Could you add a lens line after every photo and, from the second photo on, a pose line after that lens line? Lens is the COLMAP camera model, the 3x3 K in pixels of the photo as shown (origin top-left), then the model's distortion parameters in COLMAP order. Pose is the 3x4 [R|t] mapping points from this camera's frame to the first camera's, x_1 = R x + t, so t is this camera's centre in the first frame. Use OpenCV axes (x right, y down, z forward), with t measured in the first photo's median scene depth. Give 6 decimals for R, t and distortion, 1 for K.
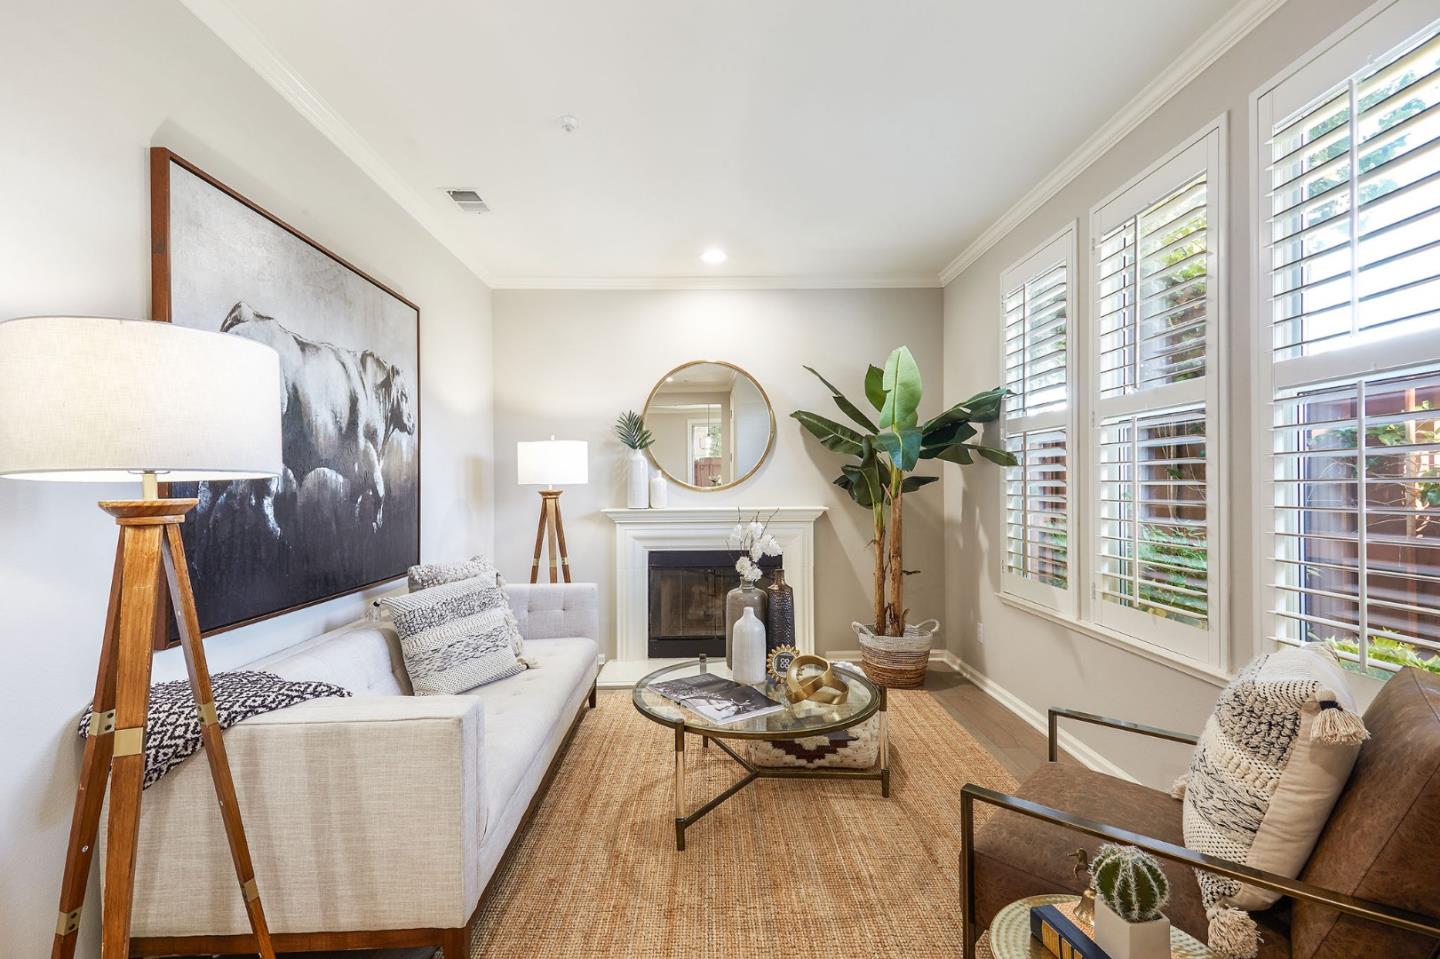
lens RADIAL K [[660.1, 0, 718.5], [0, 660.1, 486.7], [0, 0, 1]] dist [0.051191, -0.024208]
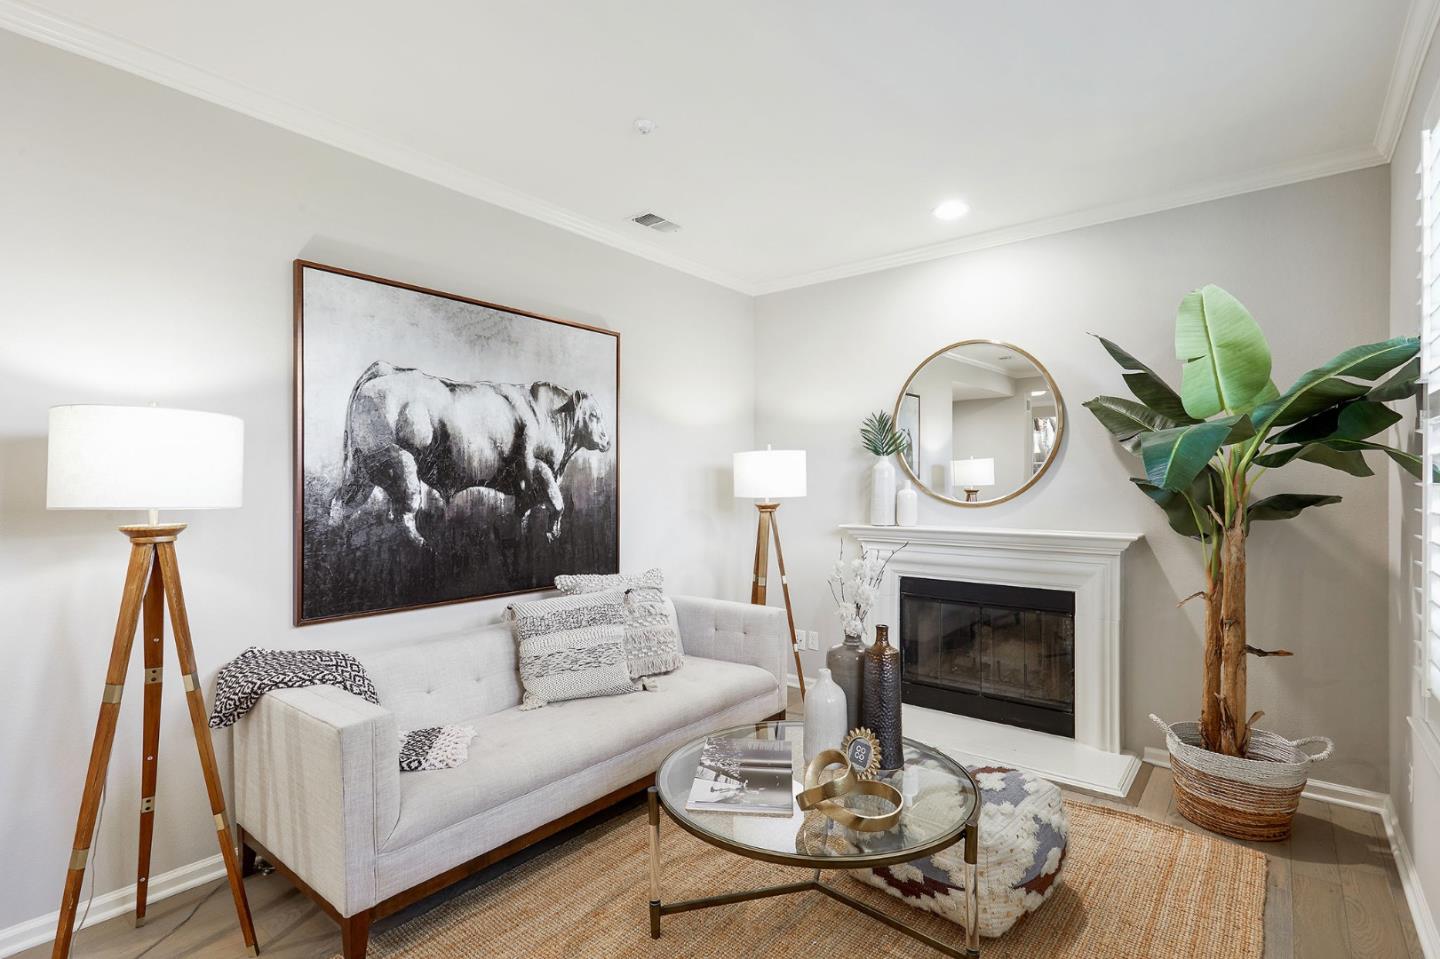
lens RADIAL K [[692.3, 0, 746.5], [0, 692.3, 482.6], [0, 0, 1]] dist [-0.001621, -0.000501]
pose [[0.772466, 0.007595, -0.635011, 0.493273], [-0.006350, 0.999971, 0.004236, -0.039547], [0.635025, 0.000761, 0.772492, 0.318619]]
